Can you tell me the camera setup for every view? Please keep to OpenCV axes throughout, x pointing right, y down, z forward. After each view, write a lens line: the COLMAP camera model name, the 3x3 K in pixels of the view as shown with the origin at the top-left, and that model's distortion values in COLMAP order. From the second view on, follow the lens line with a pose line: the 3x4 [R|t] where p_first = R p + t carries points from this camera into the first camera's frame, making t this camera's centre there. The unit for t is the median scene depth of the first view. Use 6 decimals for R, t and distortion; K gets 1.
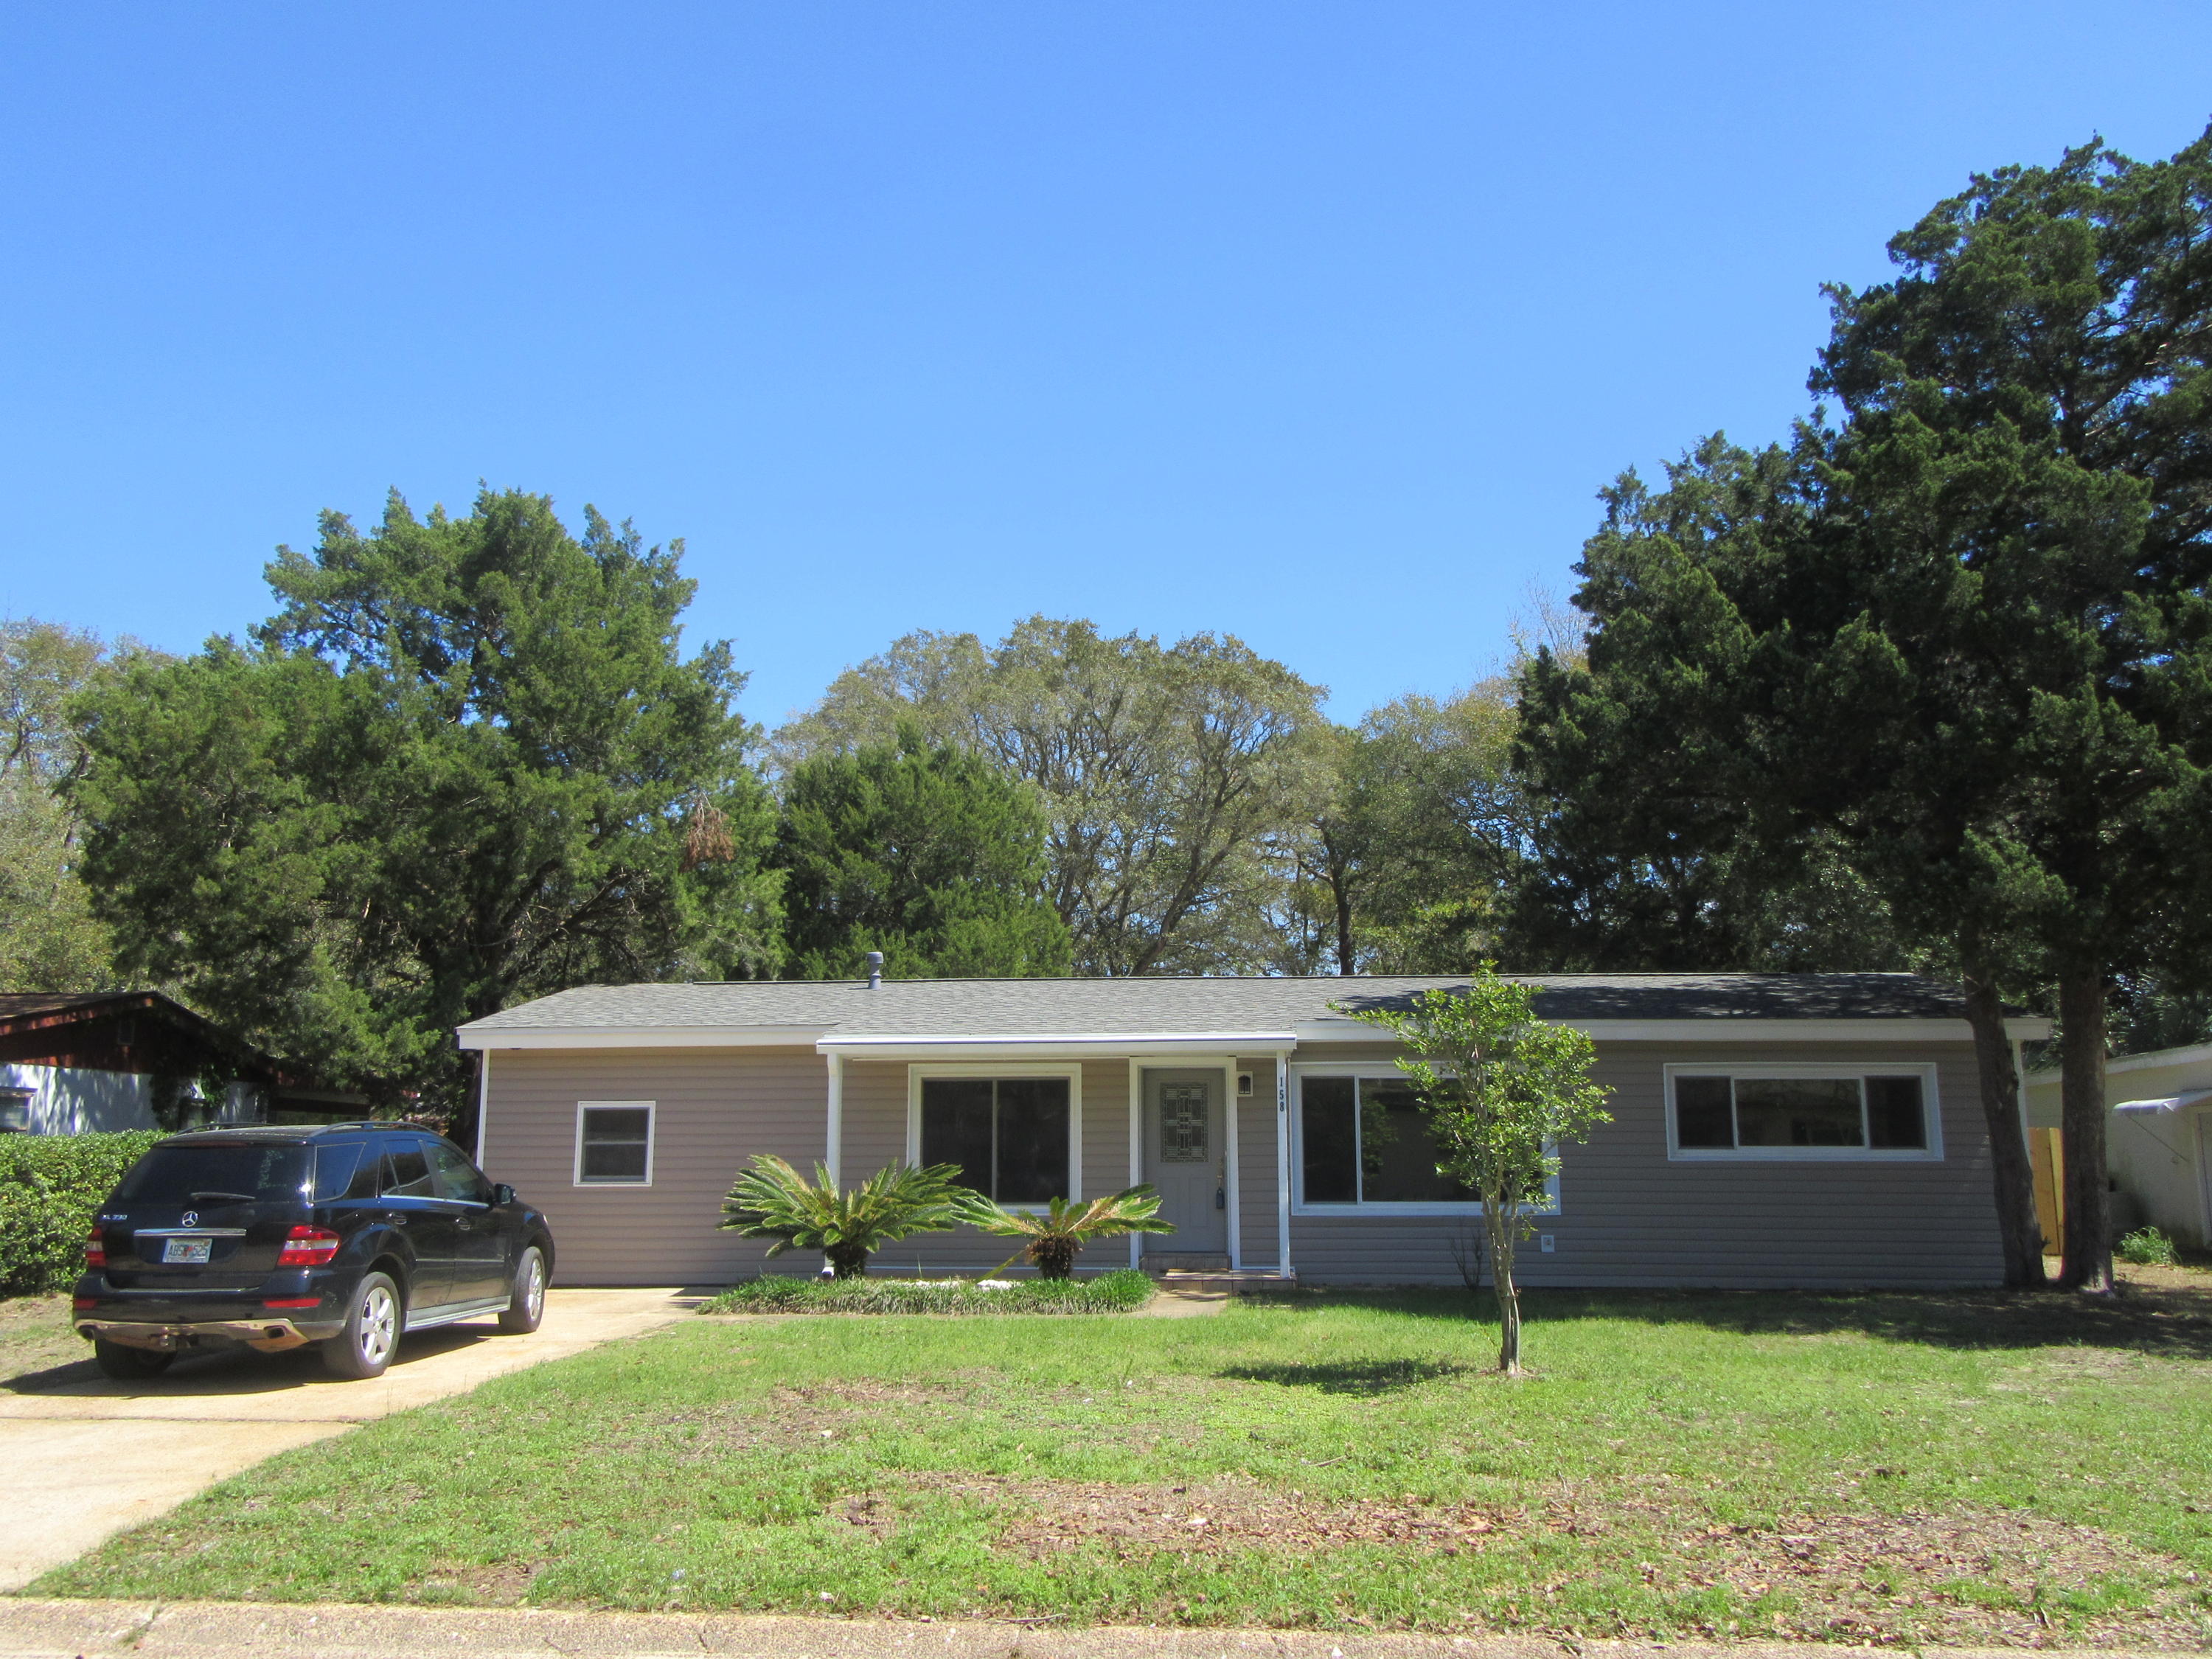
lens RADIAL K [[1771.1, 0, 1106.0], [0, 1771.1, 829.5], [0, 0, 1]] dist [0.003447, -0.010901]
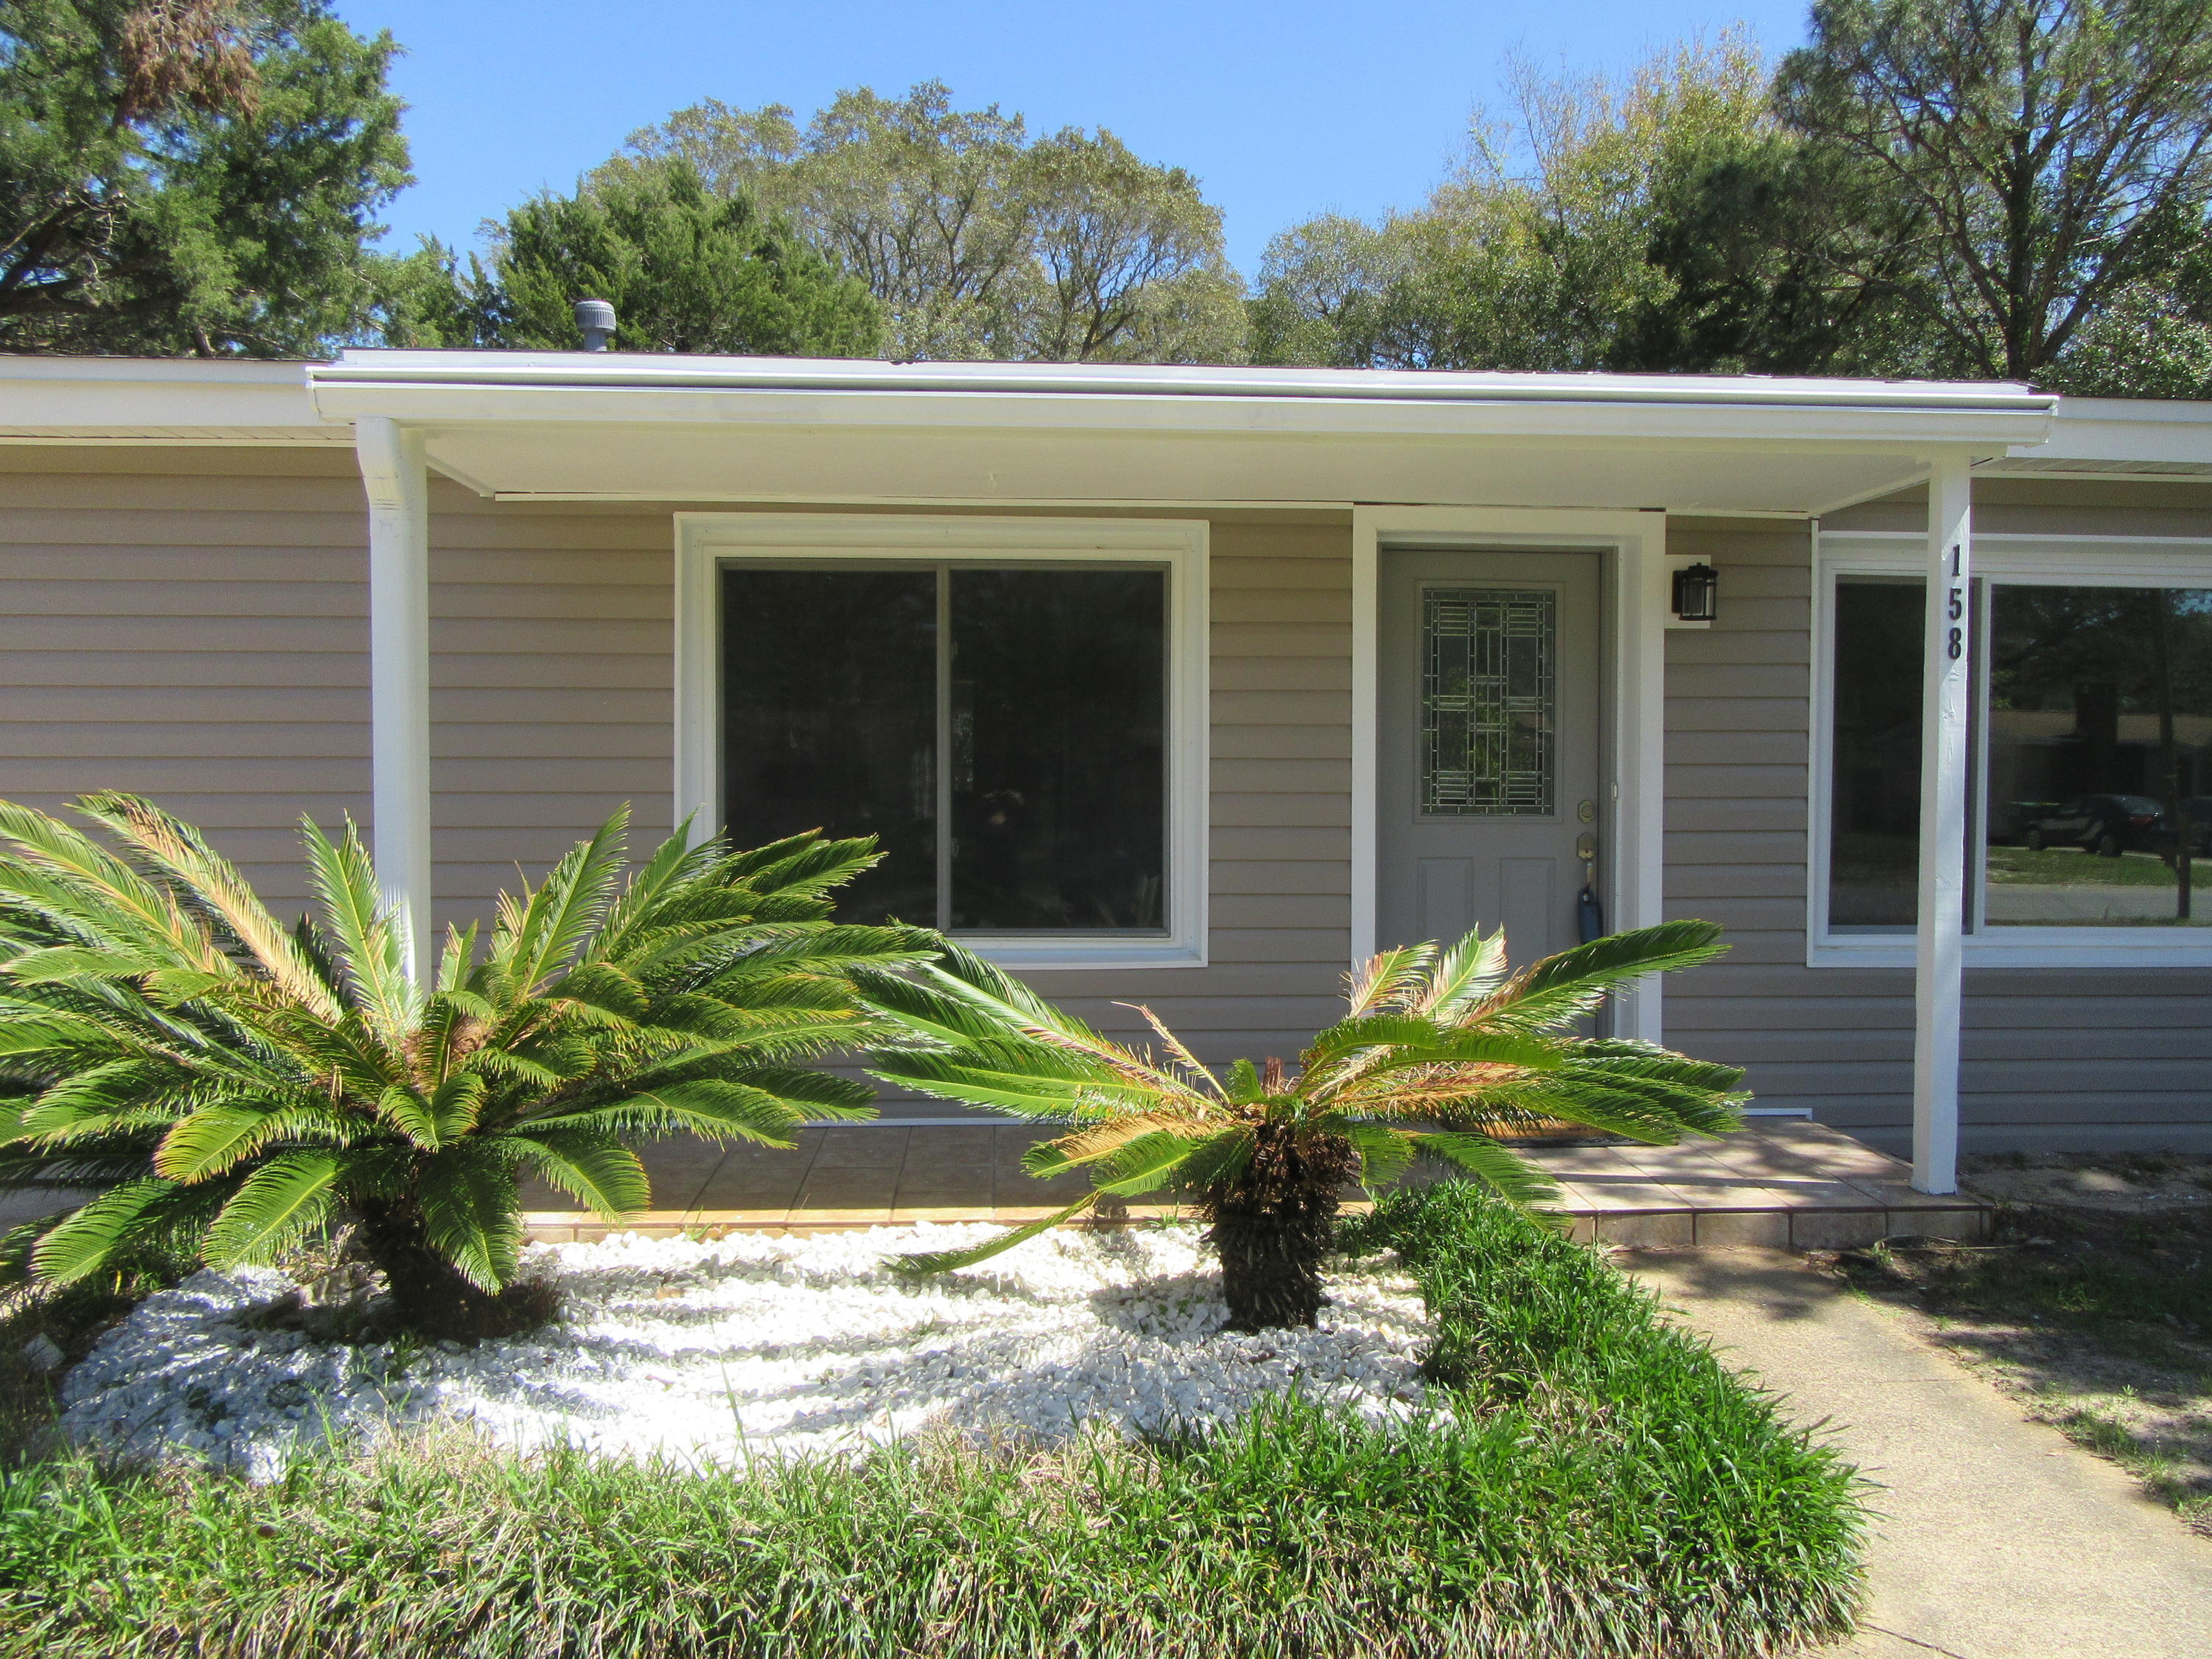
lens RADIAL K [[1619.9, 0, 1115.5], [0, 1619.9, 835.8], [0, 0, 1]] dist [0.004065, -0.001841]
pose [[0.990039, 0.003557, 0.140746, -0.082848], [-0.033900, 0.976293, 0.213784, 0.141548], [-0.136649, -0.216426, 0.966689, 0.786885]]
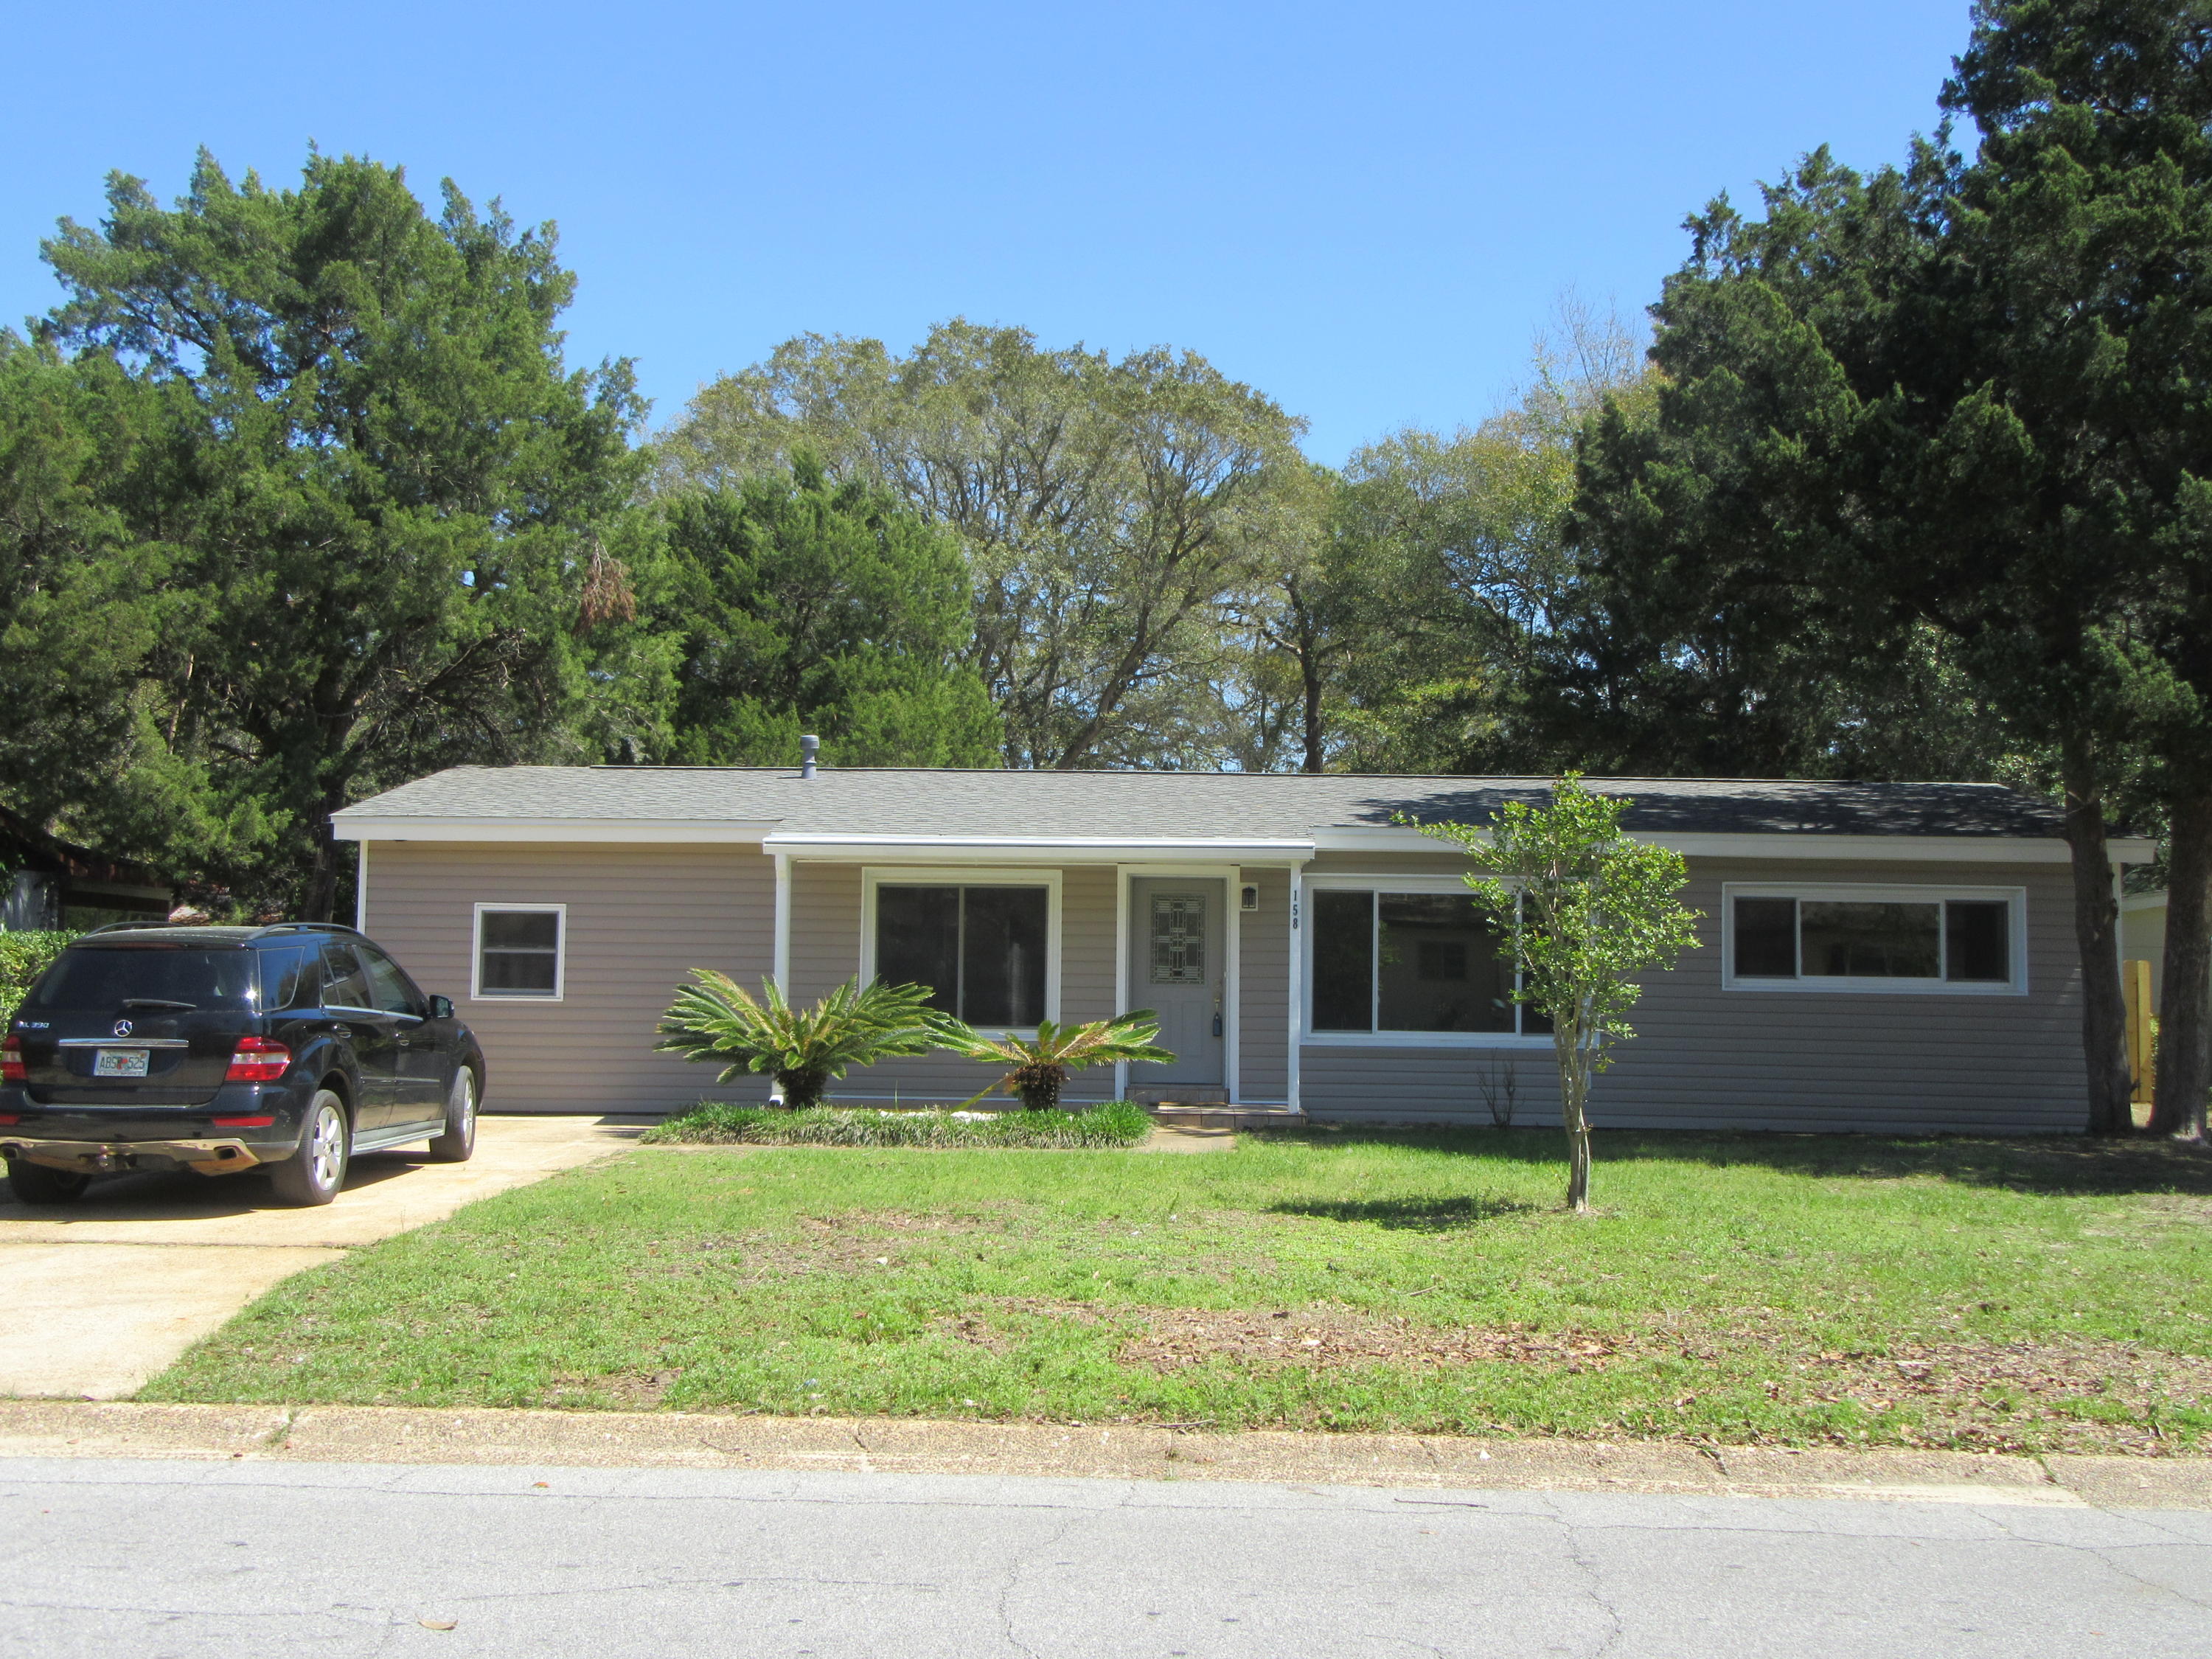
lens RADIAL K [[2175.6, 0, 1100.1], [0, 2175.6, 830.0], [0, 0, 1]] dist [0.006316, 0.001007]
pose [[0.998680, 0.019530, 0.047502, -0.052248], [-0.024862, 0.993125, 0.114391, -0.011297], [-0.044941, -0.115422, 0.992299, -0.065919]]
